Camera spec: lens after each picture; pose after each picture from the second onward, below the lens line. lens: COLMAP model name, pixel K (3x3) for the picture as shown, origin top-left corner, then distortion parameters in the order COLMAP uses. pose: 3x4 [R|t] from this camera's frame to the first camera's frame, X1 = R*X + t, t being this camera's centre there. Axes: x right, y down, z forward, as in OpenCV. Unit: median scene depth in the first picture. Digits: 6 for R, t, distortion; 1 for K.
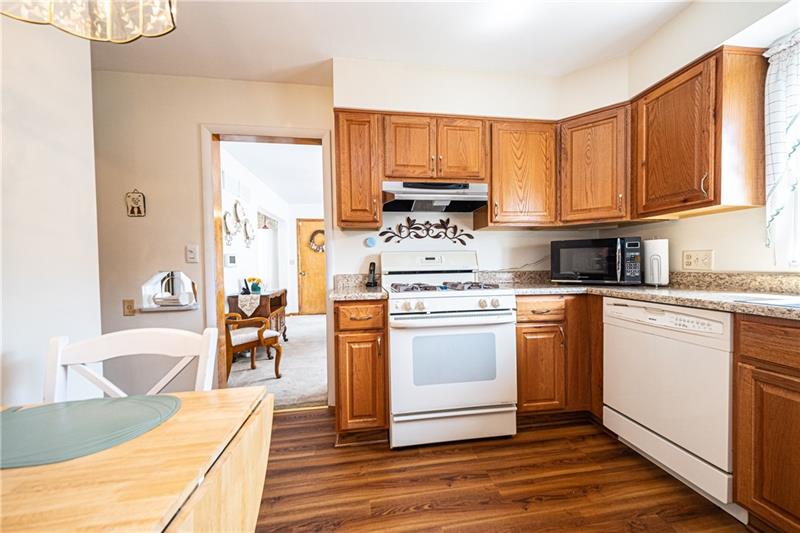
lens RADIAL K [[309.4, 0, 405.3], [0, 309.4, 269.5], [0, 0, 1]] dist [-0.003236, -0.001142]
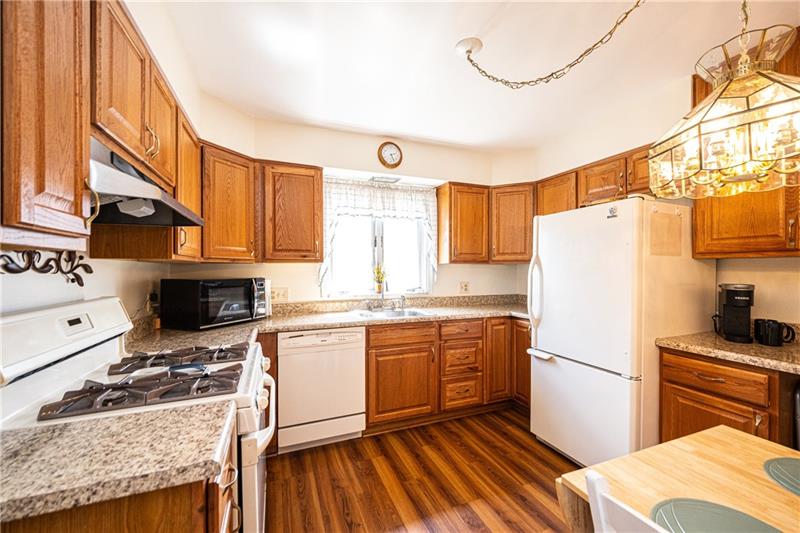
lens RADIAL K [[320.9, 0, 408.0], [0, 320.9, 268.3], [0, 0, 1]] dist [0.000447, -0.000041]
pose [[-0.250339, 0.019812, 0.967955, -0.629594], [0.020490, 0.999675, -0.015162, -0.122338], [-0.967941, 0.016038, -0.250664, 0.834641]]
